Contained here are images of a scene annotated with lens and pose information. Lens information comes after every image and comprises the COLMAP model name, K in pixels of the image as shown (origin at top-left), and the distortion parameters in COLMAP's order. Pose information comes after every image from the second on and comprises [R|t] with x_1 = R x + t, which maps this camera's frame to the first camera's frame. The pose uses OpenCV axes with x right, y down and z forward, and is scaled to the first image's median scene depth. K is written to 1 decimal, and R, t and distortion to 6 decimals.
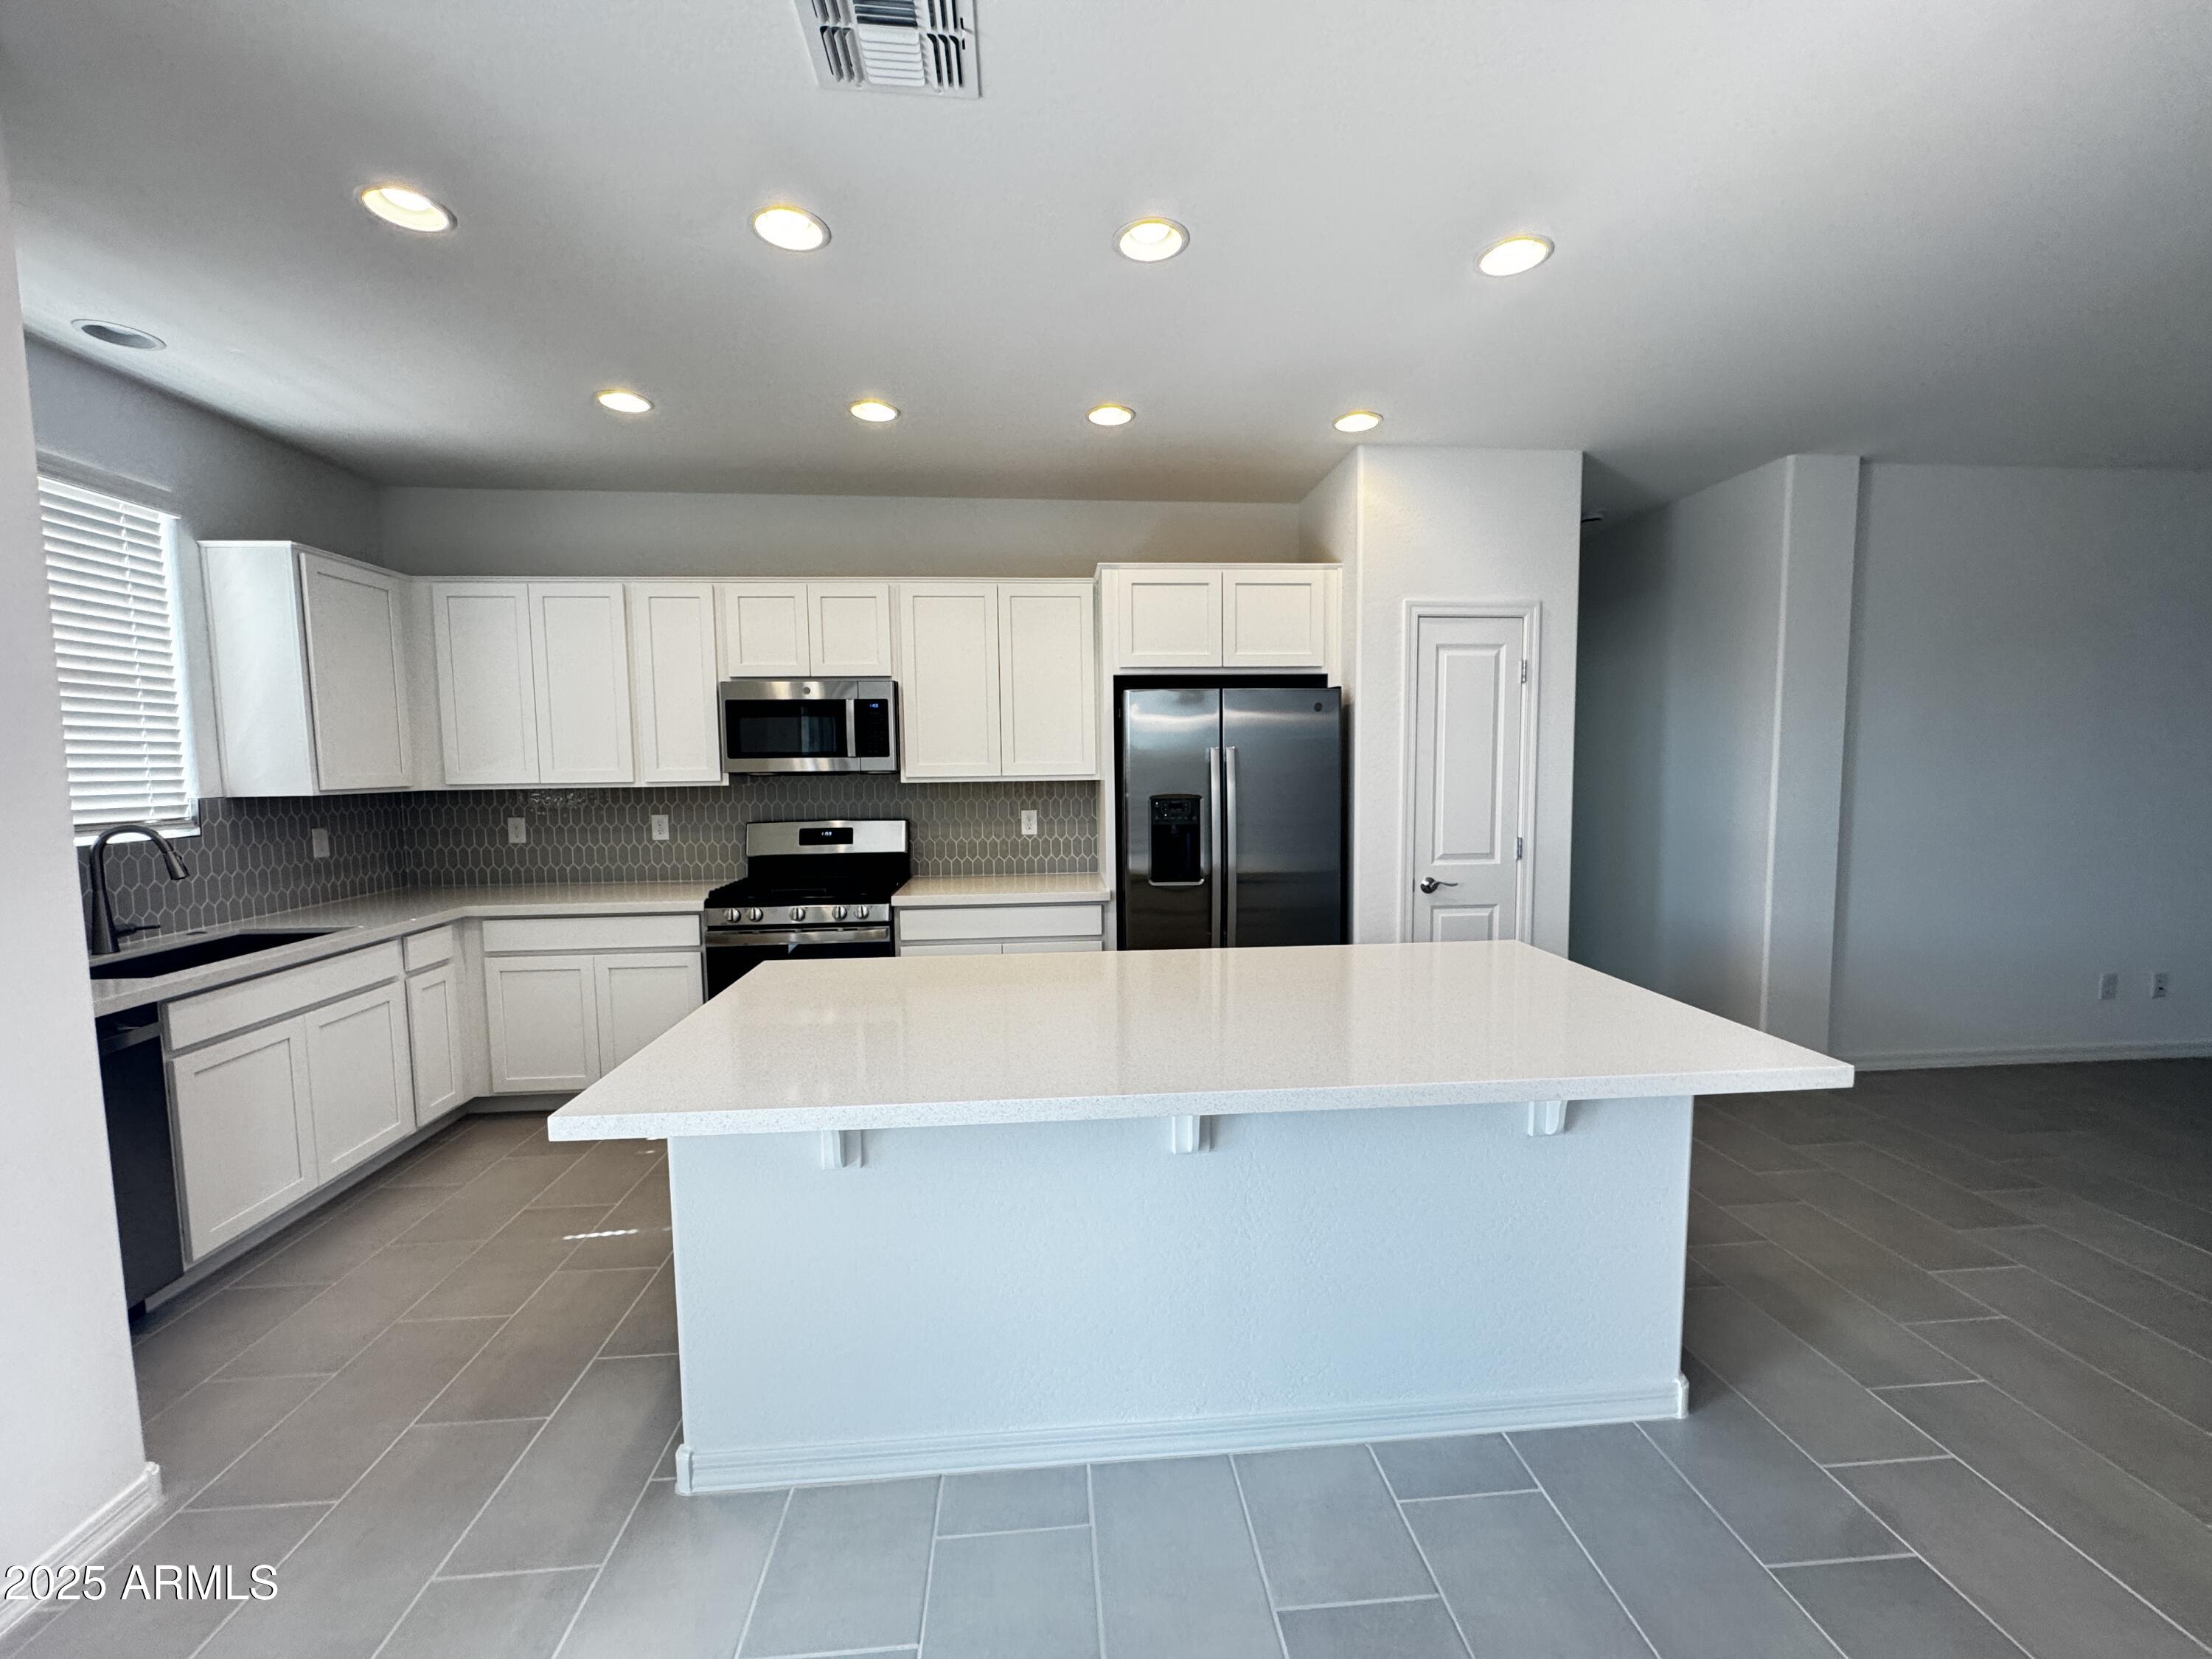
lens RADIAL K [[878.3, 0, 1101.8], [0, 878.3, 826.7], [0, 0, 1]] dist [-0.001793, -0.000921]
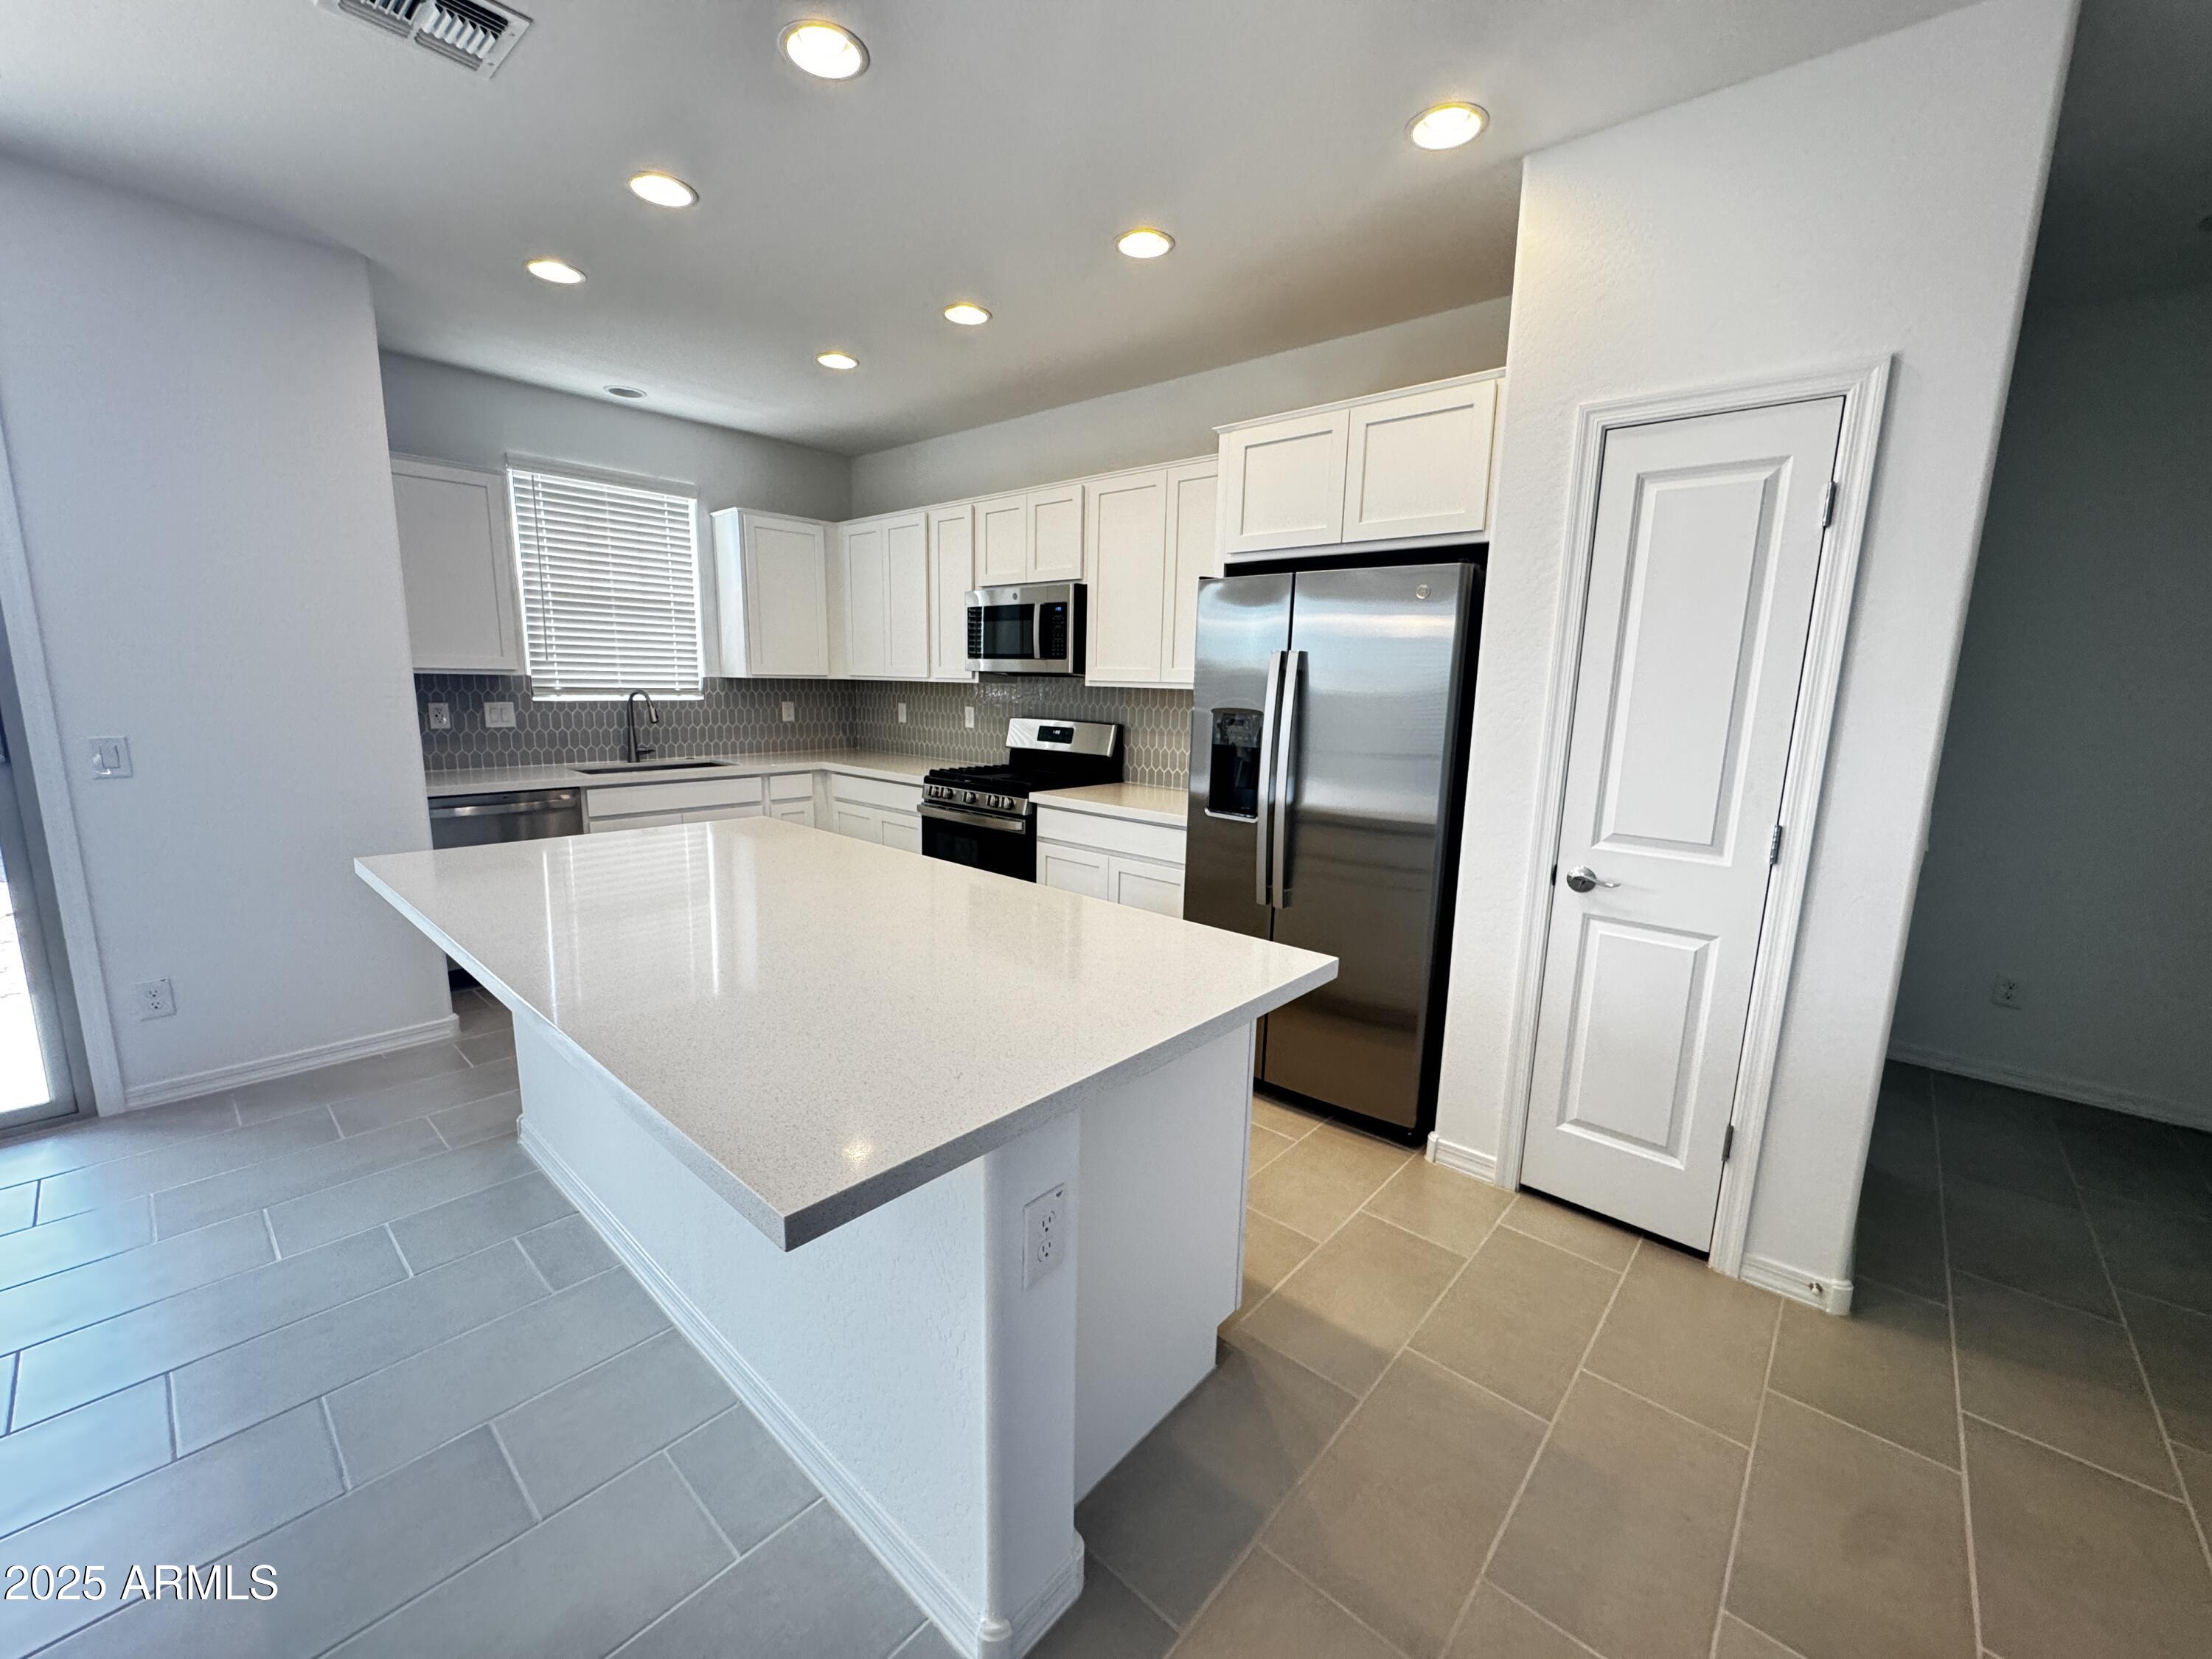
lens RADIAL K [[878.3, 0, 1104.2], [0, 878.3, 831.3], [0, 0, 1]] dist [-0.001793, -0.000921]
pose [[0.690862, 0.151311, -0.706976, 0.583819], [-0.081463, 0.987919, 0.131834, -0.021391], [0.718383, -0.033487, 0.694842, 0.333954]]
